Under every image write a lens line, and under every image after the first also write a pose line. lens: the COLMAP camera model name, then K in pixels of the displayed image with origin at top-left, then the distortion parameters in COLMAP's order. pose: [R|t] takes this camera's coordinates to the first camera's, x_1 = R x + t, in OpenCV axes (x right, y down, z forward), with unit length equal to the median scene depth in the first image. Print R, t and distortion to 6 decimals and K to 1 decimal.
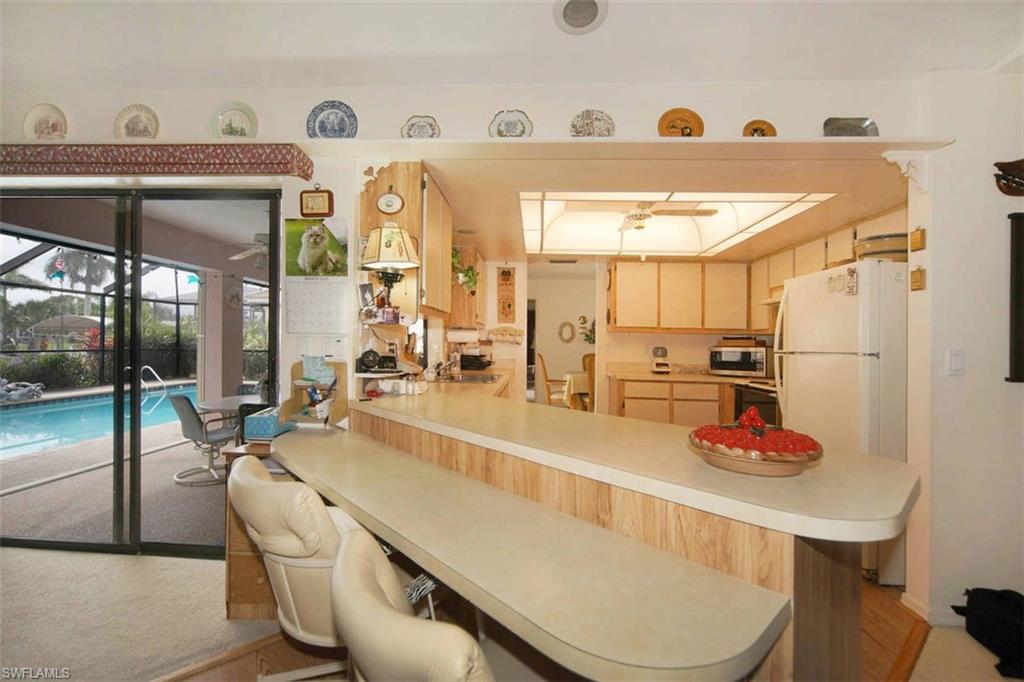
lens RADIAL K [[428.2, 0, 485.8], [0, 428.2, 344.1], [0, 0, 1]] dist [0.003497, 0.000729]
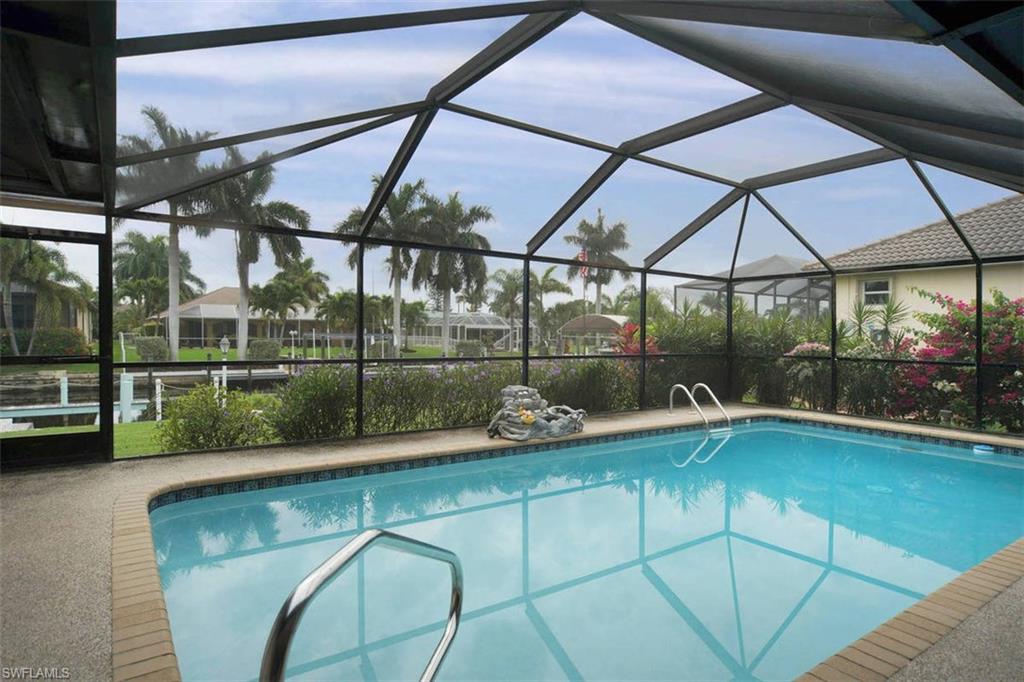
lens RADIAL K [[557.6, 0, 516.0], [0, 557.6, 351.6], [0, 0, 1]] dist [0.004720, -0.000466]
pose [[0.633147, 0.006527, -0.774004, -0.867688], [0.001477, 0.999952, 0.009641, 0.001320], [0.774030, -0.007247, 0.633107, 0.763602]]
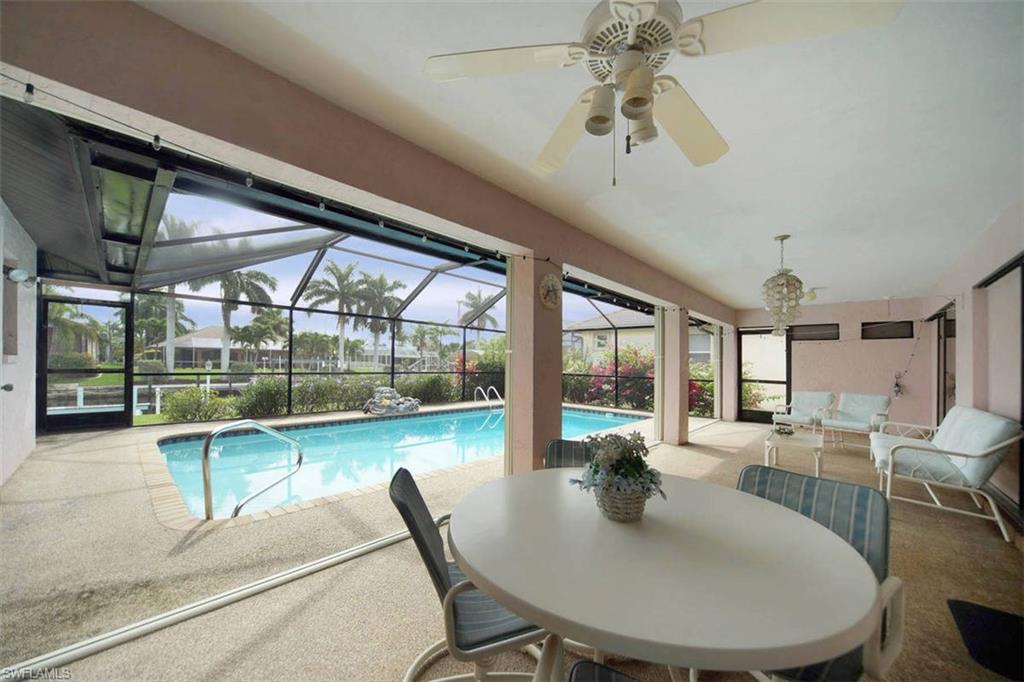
lens RADIAL K [[356.1, 0, 515.3], [0, 356.1, 369.0], [0, 0, 1]] dist [-0.008110, 0.000004]
pose [[0.790375, 0.001980, -0.612620, -0.376666], [-0.003750, 0.999992, -0.001607, 0.015107], [0.612612, 0.003568, 0.790376, 0.686591]]
